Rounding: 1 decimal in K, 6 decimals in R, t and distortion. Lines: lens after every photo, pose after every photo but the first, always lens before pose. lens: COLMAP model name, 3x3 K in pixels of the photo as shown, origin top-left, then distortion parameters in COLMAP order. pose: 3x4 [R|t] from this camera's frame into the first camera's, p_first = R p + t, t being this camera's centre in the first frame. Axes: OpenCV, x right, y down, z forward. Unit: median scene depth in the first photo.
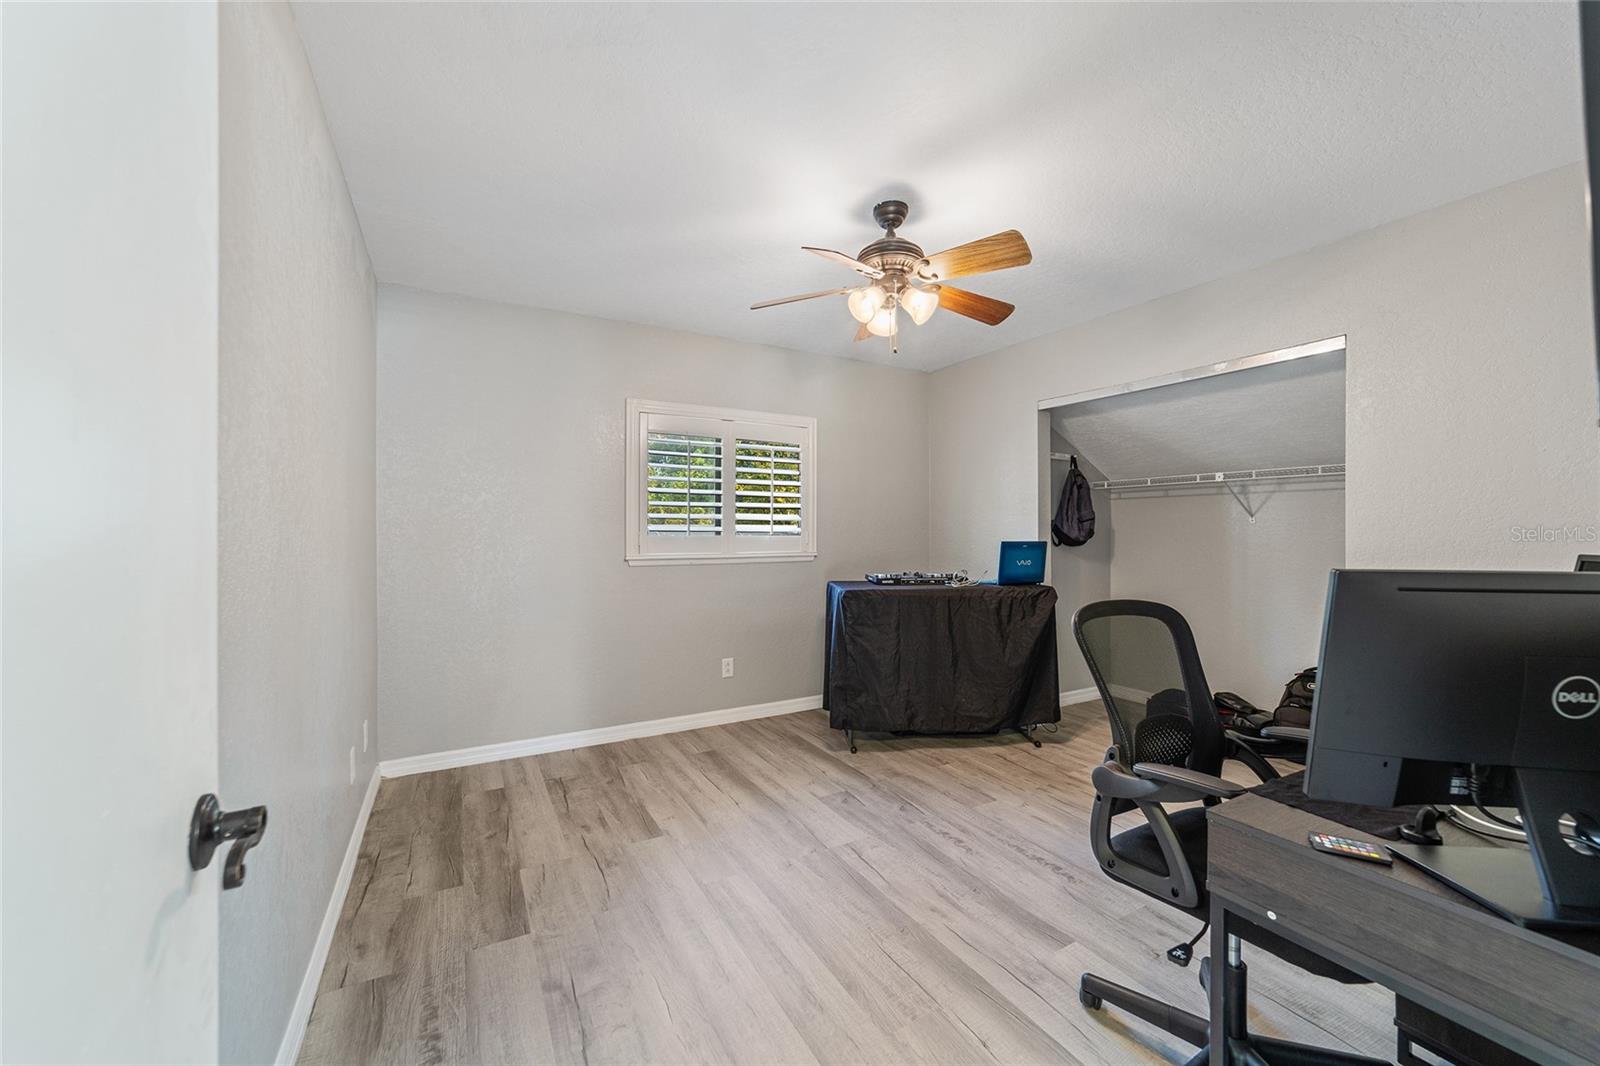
lens RADIAL K [[612.9, 0, 795.8], [0, 612.9, 529.1], [0, 0, 1]] dist [-0.022695, 0.009646]
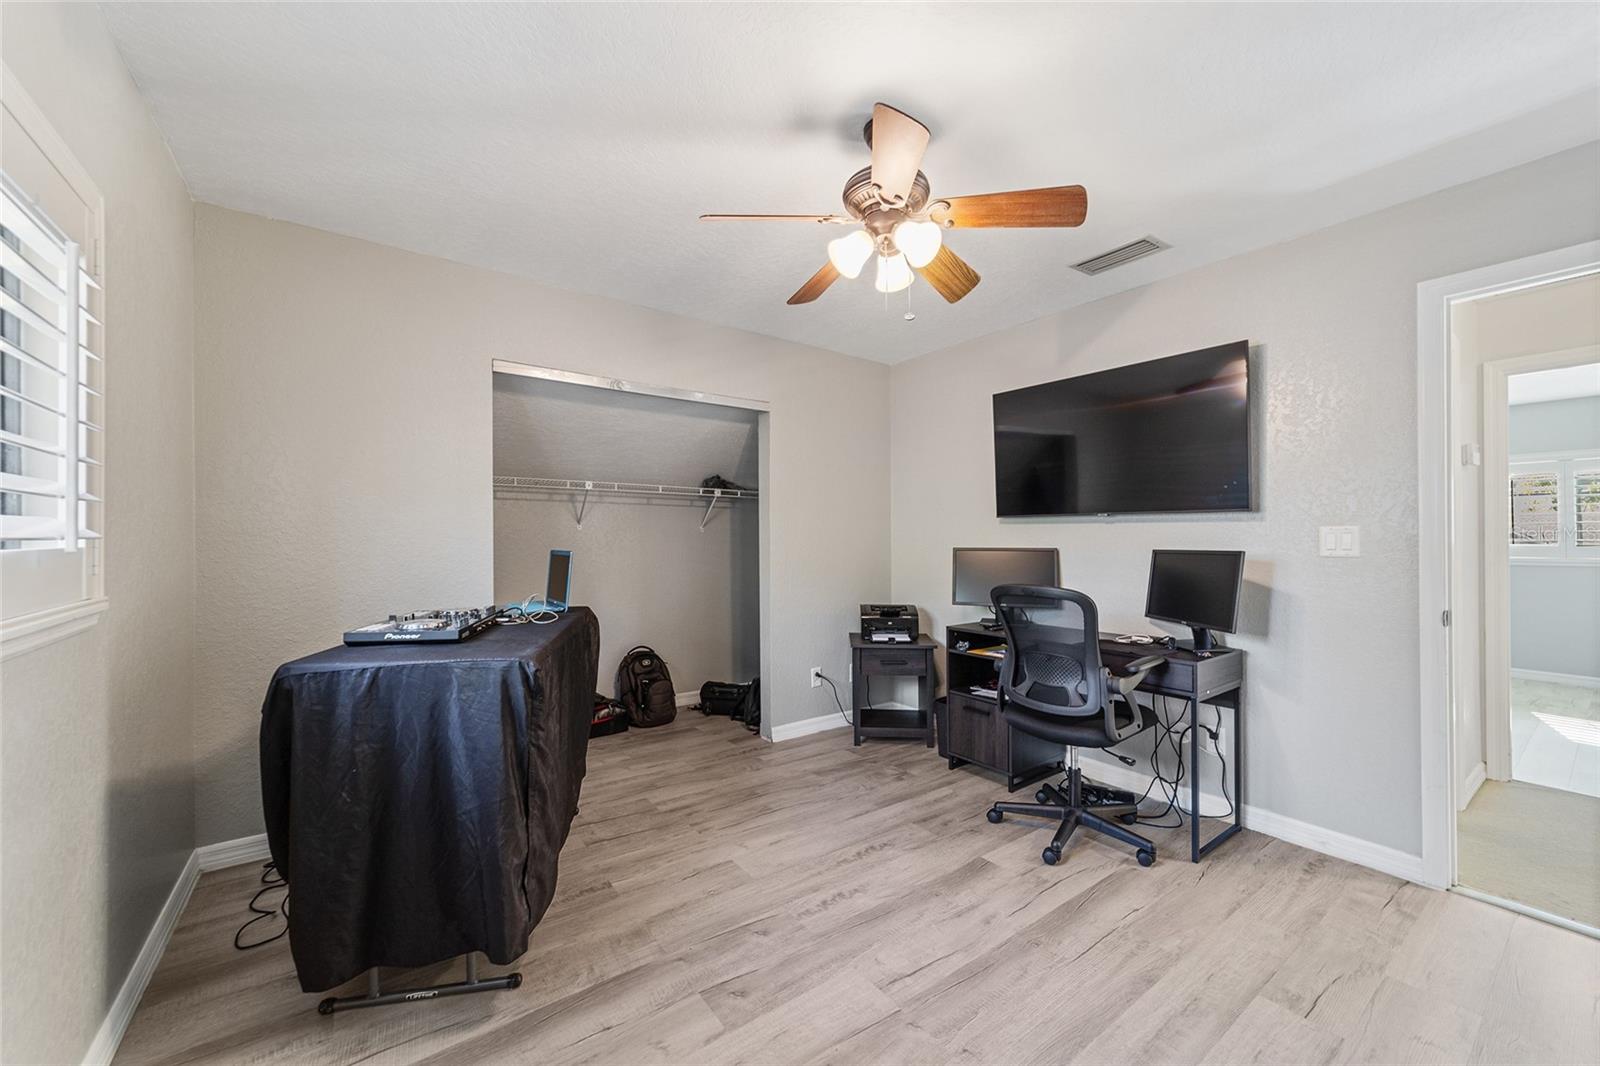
lens RADIAL K [[612.9, 0, 795.8], [0, 612.9, 529.1], [0, 0, 1]] dist [-0.022695, 0.009646]
pose [[-0.113053, 0.011630, 0.993521, -0.513256], [-0.001182, 0.999929, -0.011839, 0.001930], [-0.993588, -0.002513, -0.113031, 1.010122]]
